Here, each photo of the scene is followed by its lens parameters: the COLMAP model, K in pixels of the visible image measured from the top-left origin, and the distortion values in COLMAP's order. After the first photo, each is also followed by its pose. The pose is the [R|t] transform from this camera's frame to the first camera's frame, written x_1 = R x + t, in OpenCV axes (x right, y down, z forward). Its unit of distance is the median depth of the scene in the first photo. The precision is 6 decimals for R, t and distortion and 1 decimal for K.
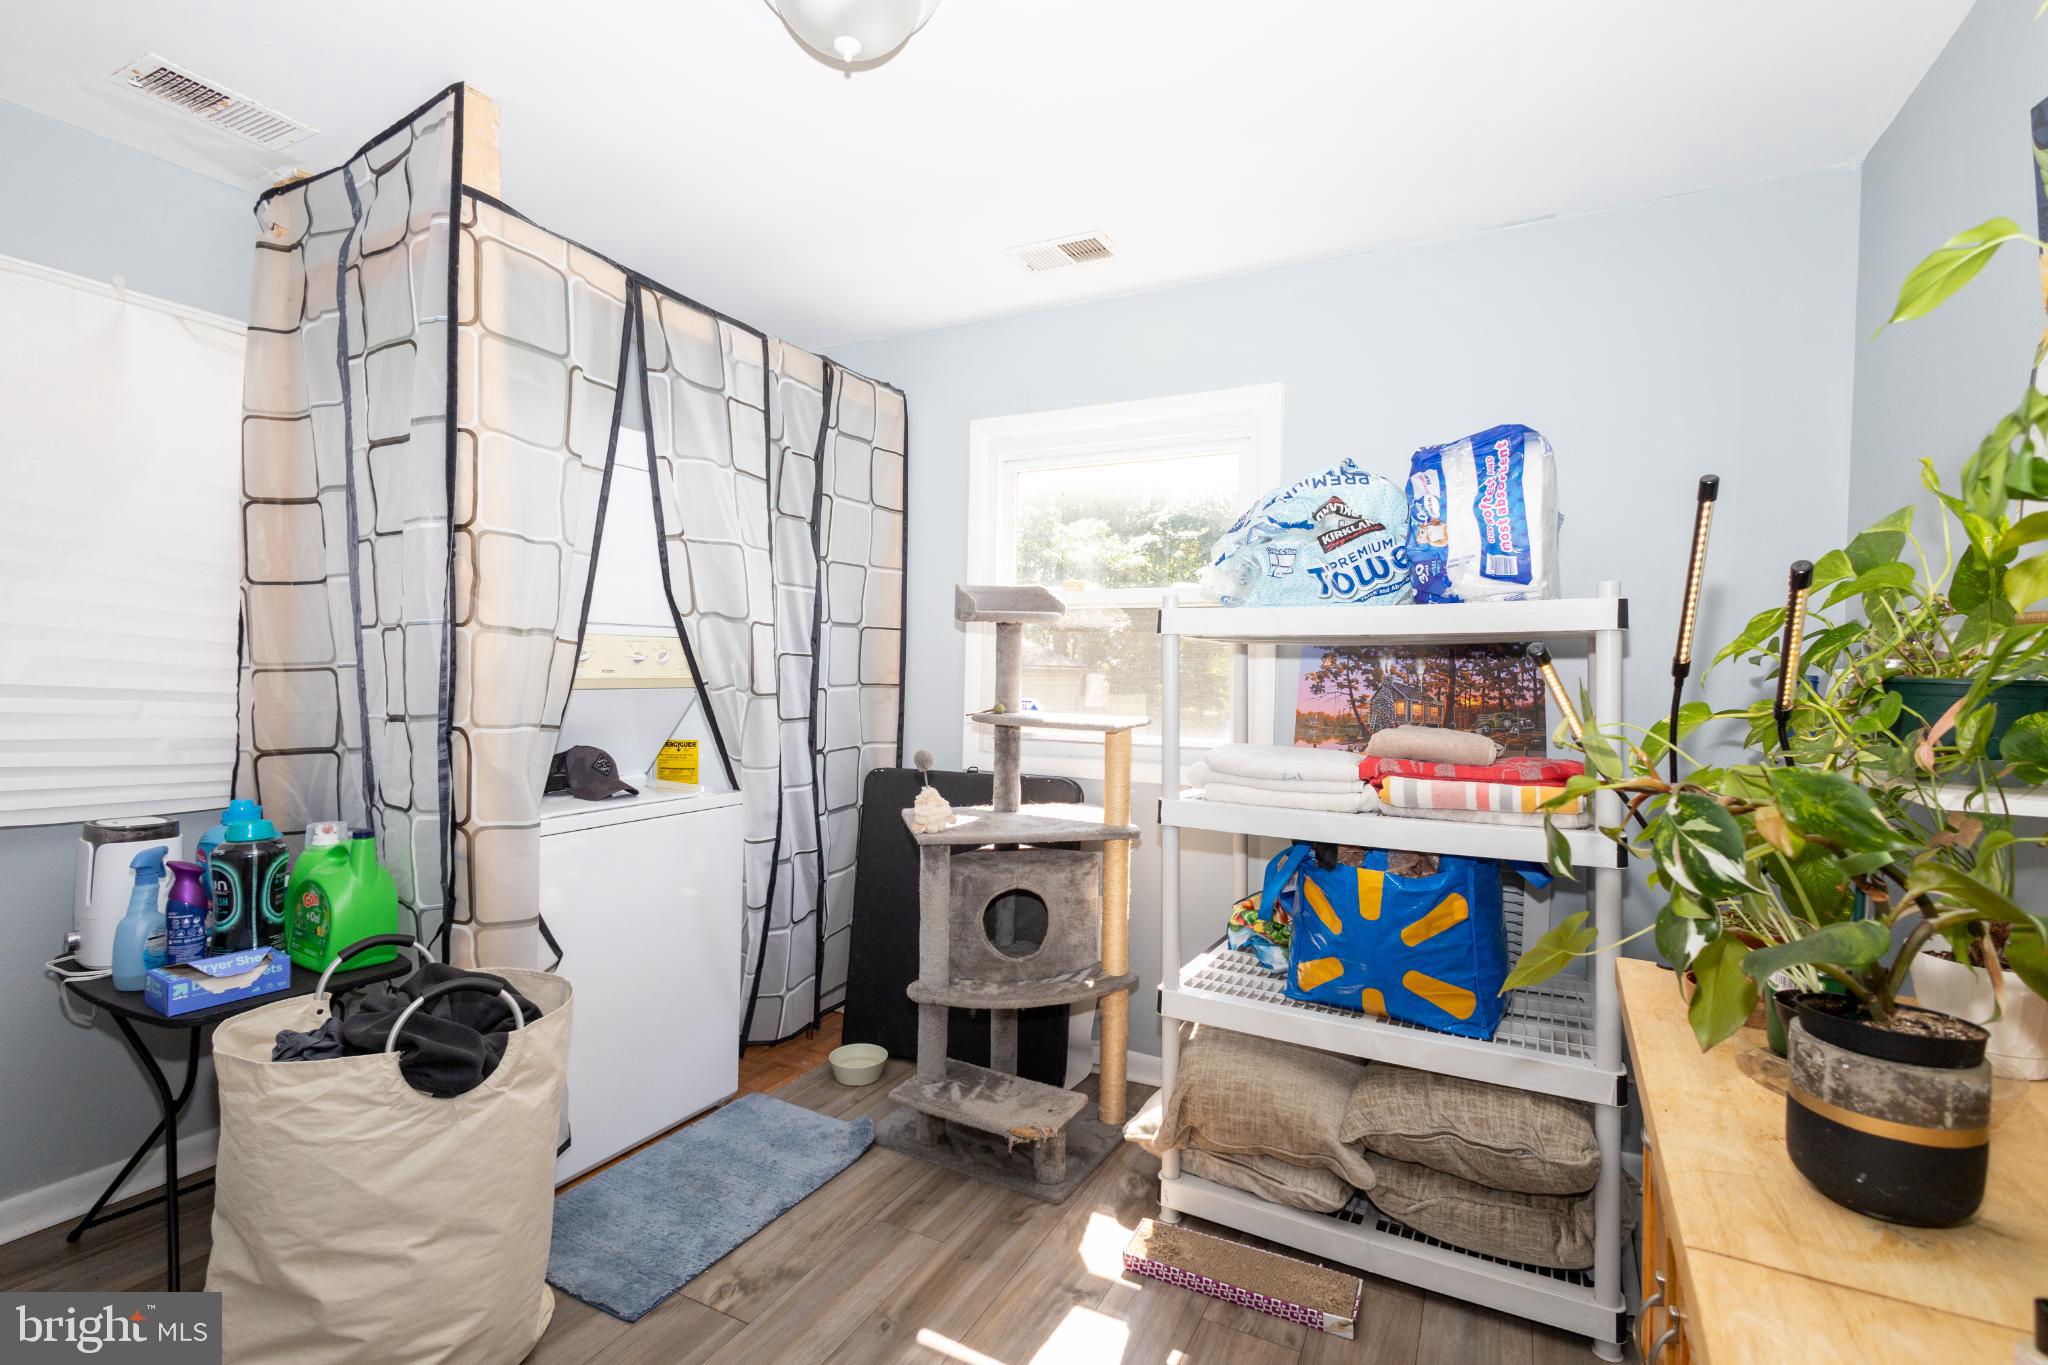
lens RADIAL K [[942.5, 0, 1024.0], [0, 942.5, 682.5], [0, 0, 1]] dist [-0.000171, 0.000159]
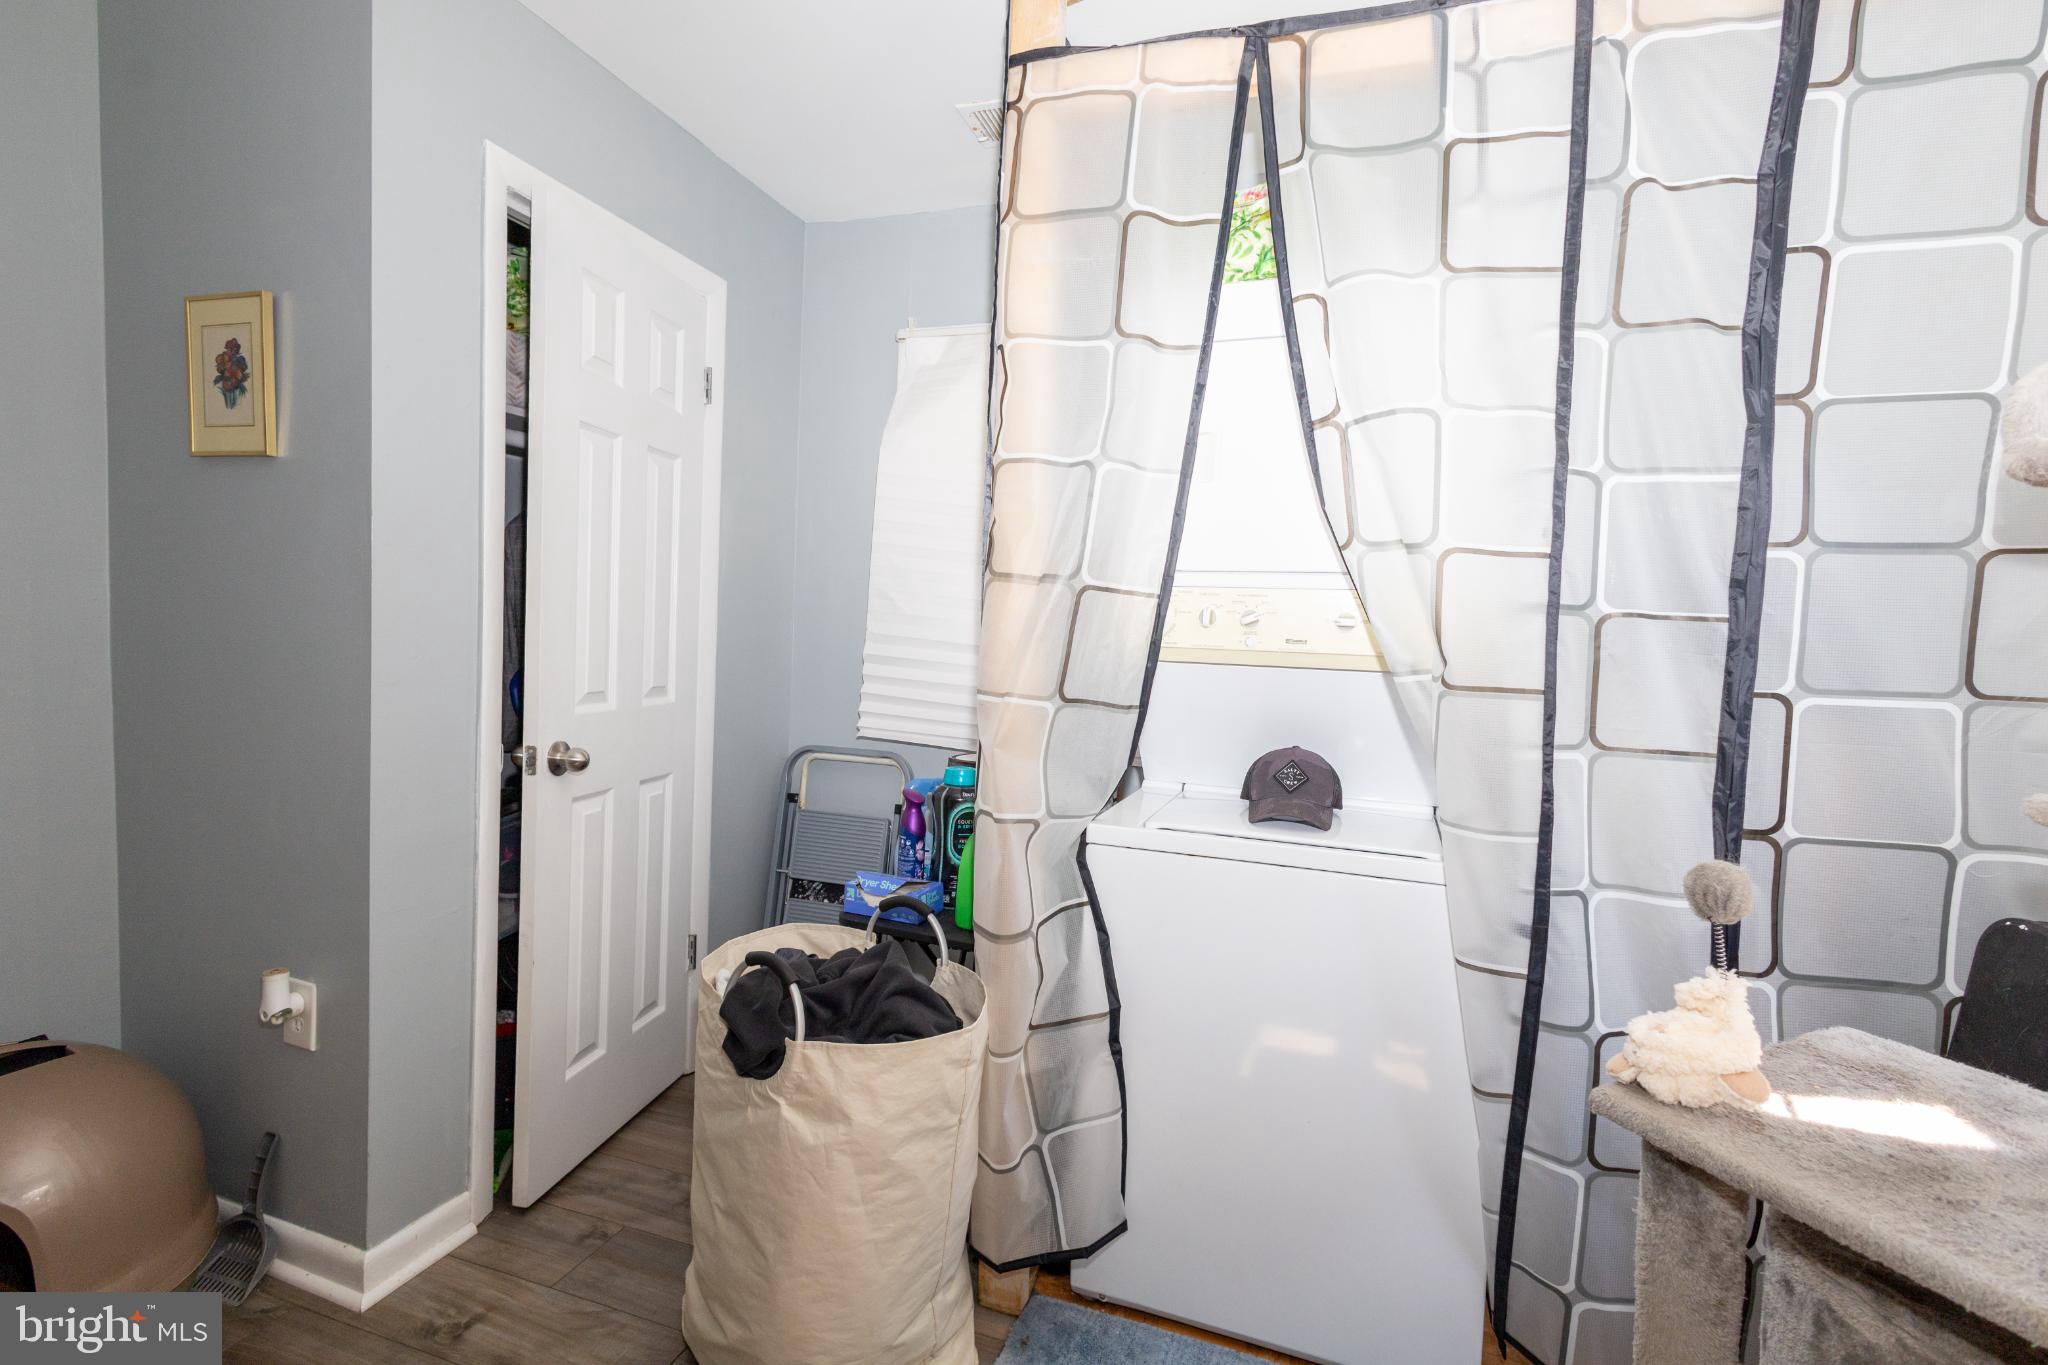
lens RADIAL K [[942.5, 0, 1024.0], [0, 942.5, 682.5], [0, 0, 1]] dist [-0.000171, 0.000159]
pose [[0.143655, 0.046417, -0.988539, 0.217191], [-0.052770, 0.997838, 0.039185, 0.001718], [0.988220, 0.046536, 0.145794, 0.727232]]
